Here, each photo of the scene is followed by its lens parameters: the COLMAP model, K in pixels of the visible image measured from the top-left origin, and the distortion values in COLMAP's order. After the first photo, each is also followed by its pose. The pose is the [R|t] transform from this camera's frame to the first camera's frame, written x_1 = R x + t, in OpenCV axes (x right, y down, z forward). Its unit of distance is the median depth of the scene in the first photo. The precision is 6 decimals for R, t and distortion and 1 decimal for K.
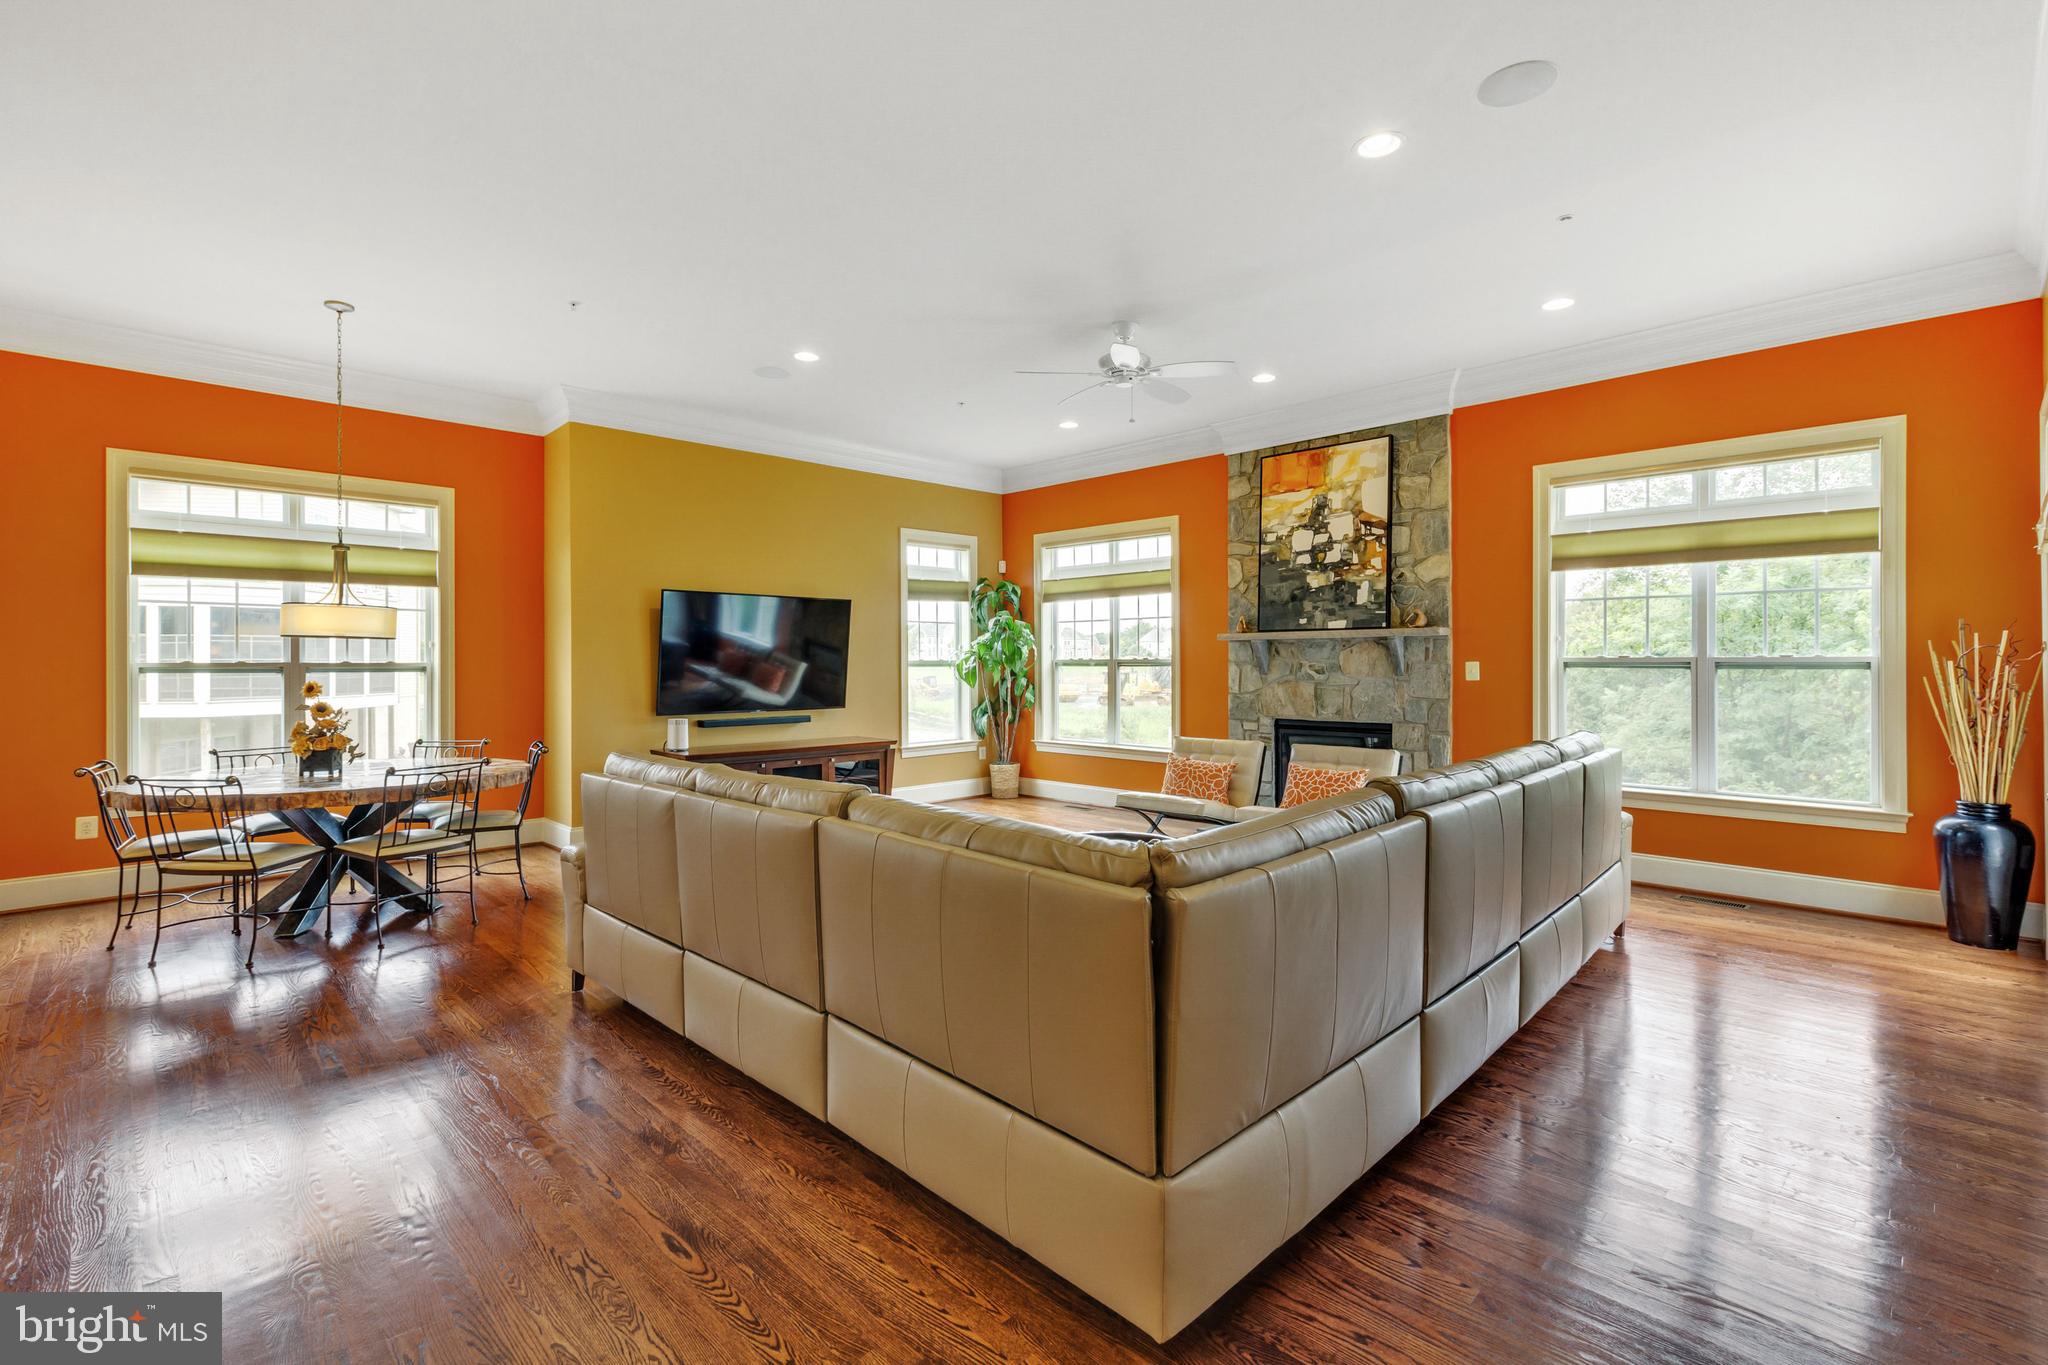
lens RADIAL K [[934.2, 0, 1026.2], [0, 934.2, 658.4], [0, 0, 1]] dist [0.003210, -0.001573]
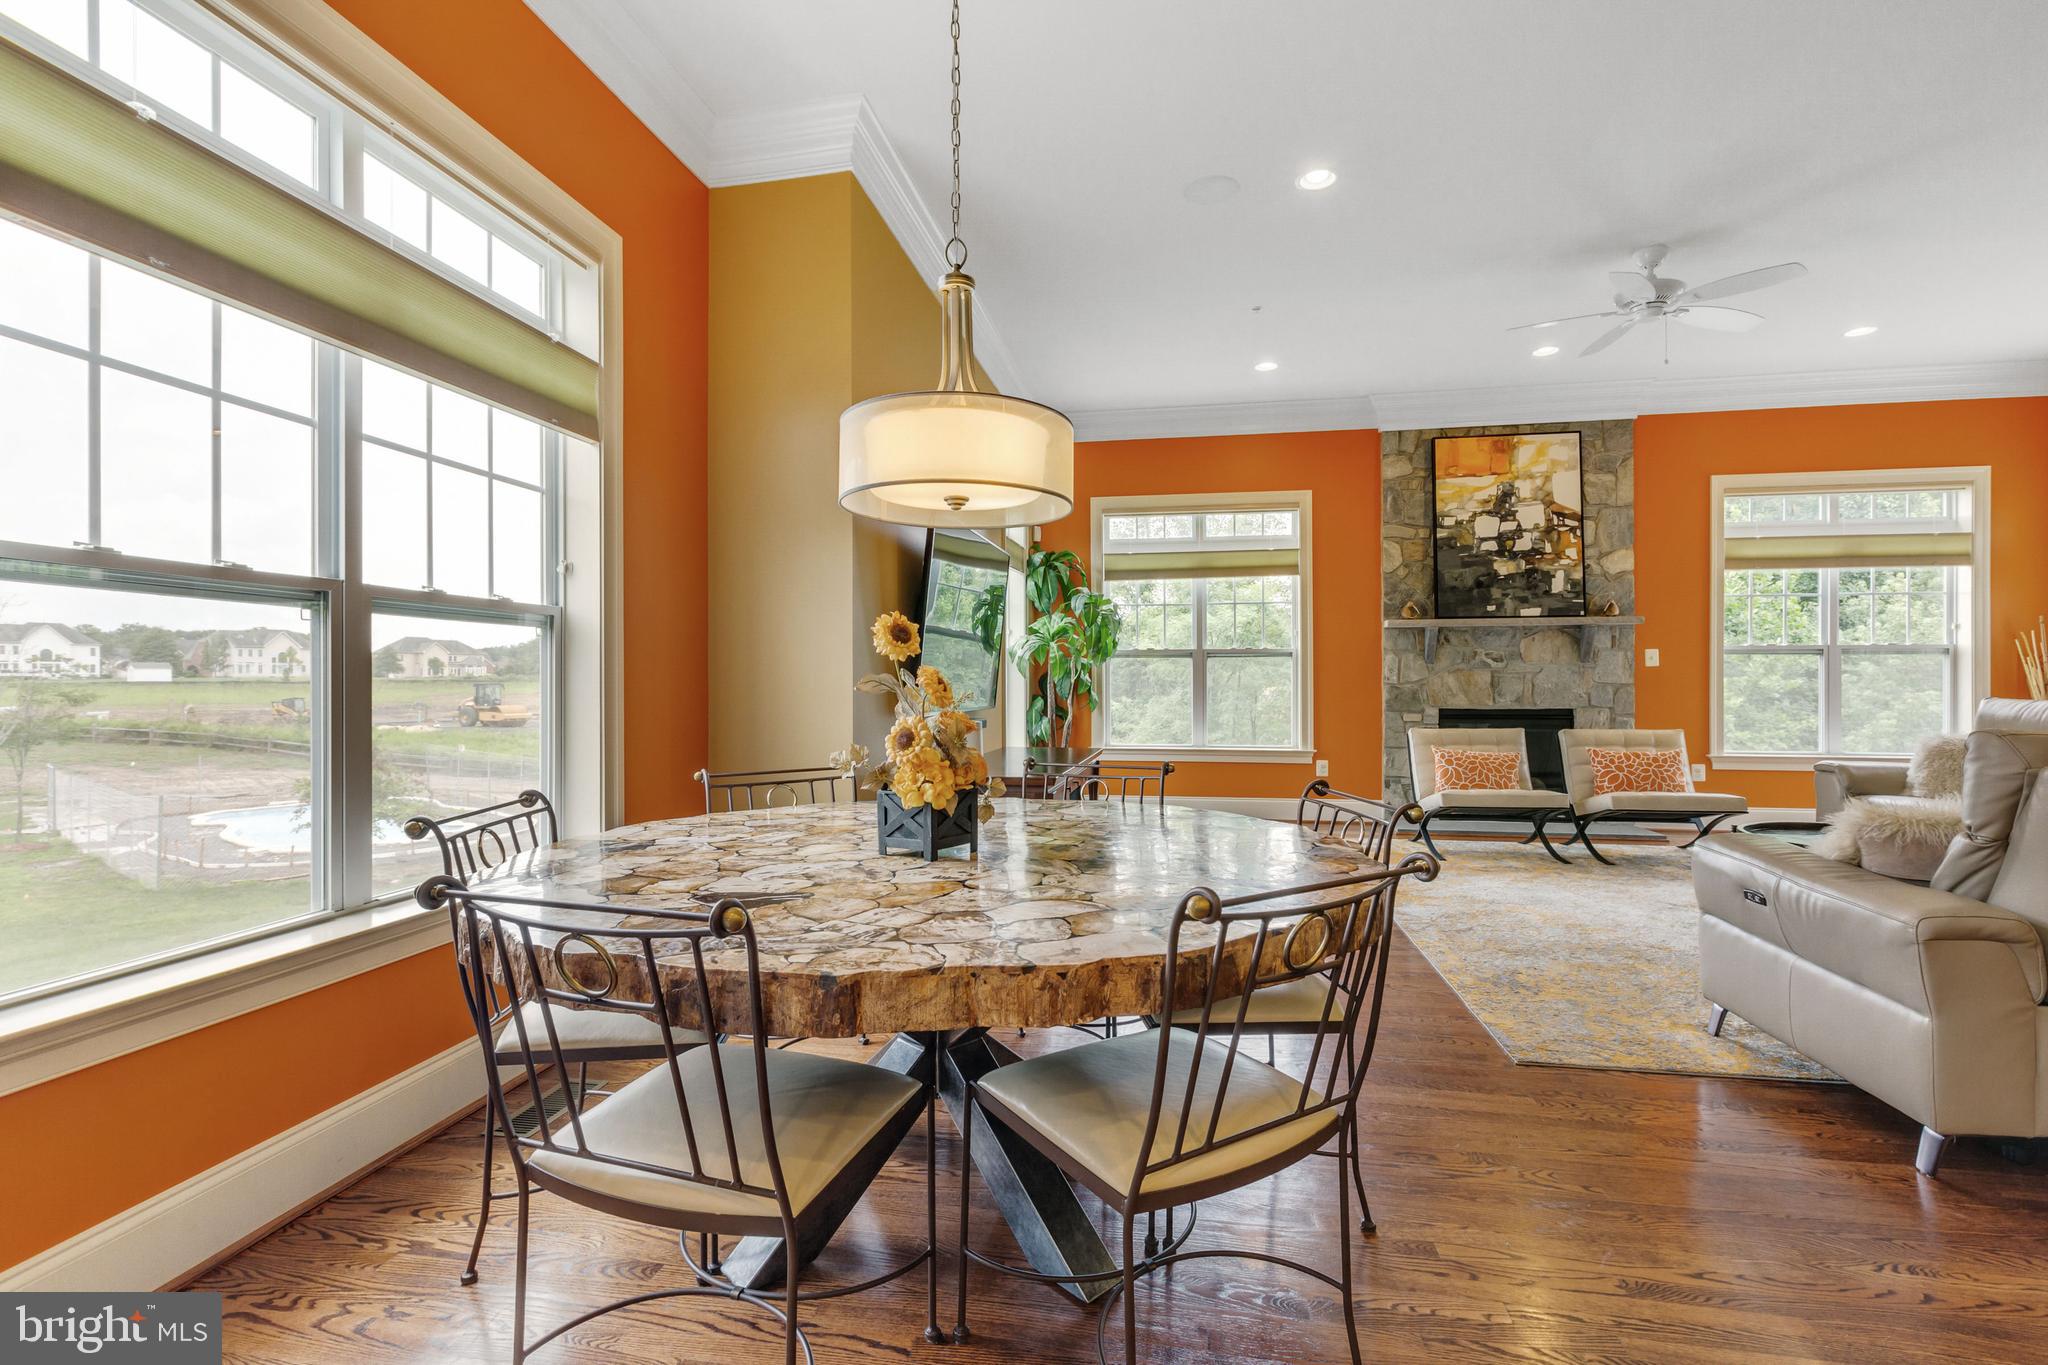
lens RADIAL K [[934.2, 0, 1030.2], [0, 934.2, 677.2], [0, 0, 1]] dist [0.003210, -0.001573]
pose [[0.821058, 0.004506, 0.570827, -0.655297], [-0.003163, 0.999989, -0.003345, 0.037308], [-0.570836, 0.000942, 0.821063, 0.458189]]
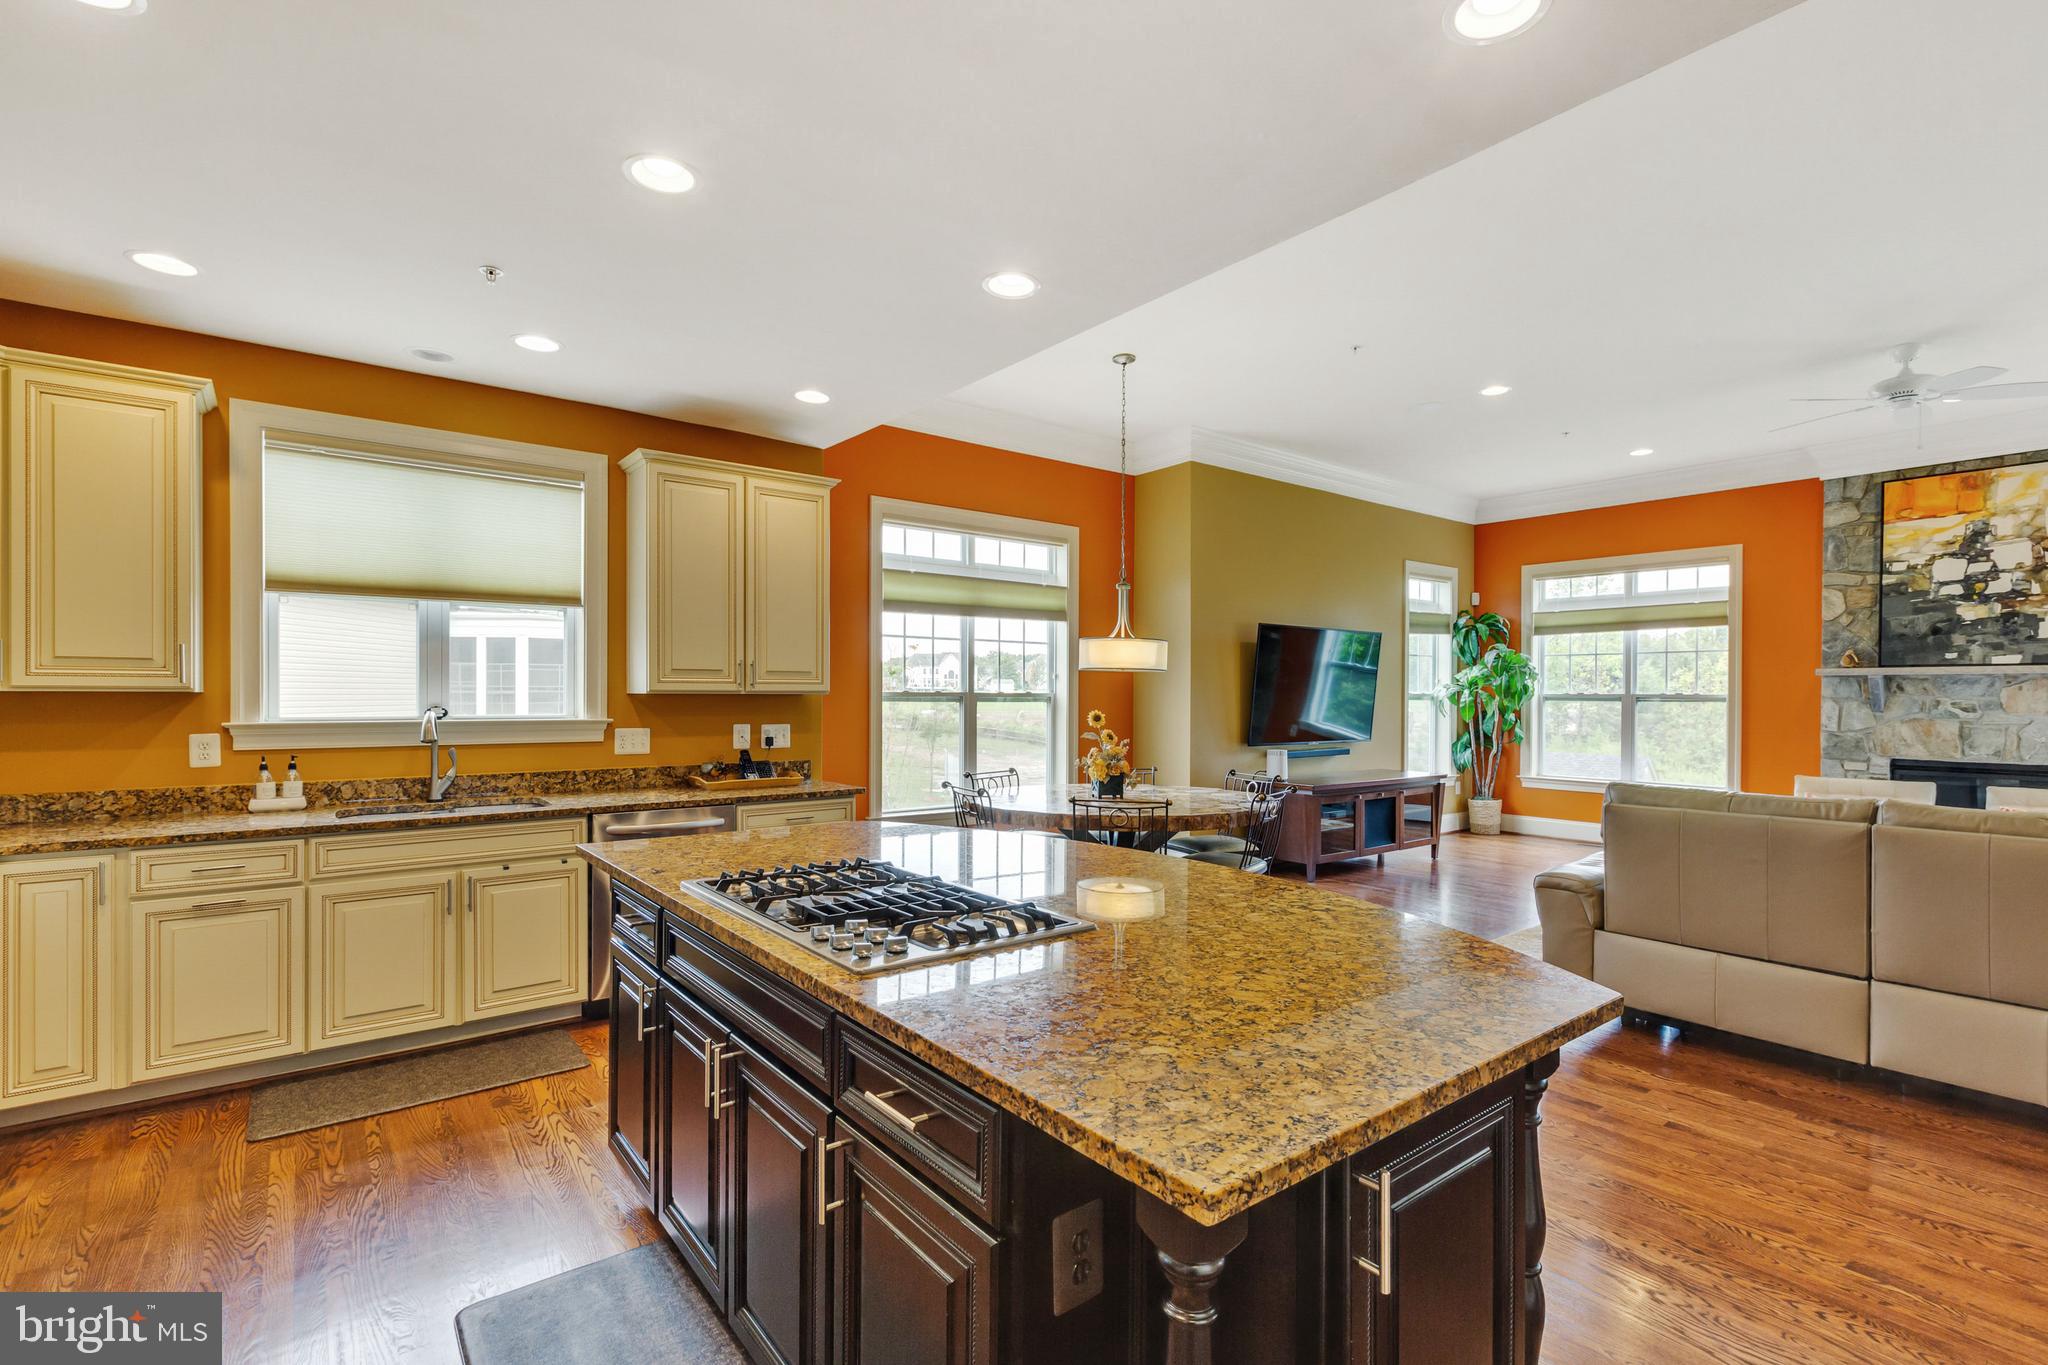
lens RADIAL K [[934.2, 0, 1020.2], [0, 934.2, 699.1], [0, 0, 1]] dist [0.003210, -0.001573]
pose [[0.991937, 0.008816, -0.126425, -0.502897], [-0.007583, 0.999919, 0.010233, 0.001176], [0.126505, -0.009192, 0.991923, -0.050323]]
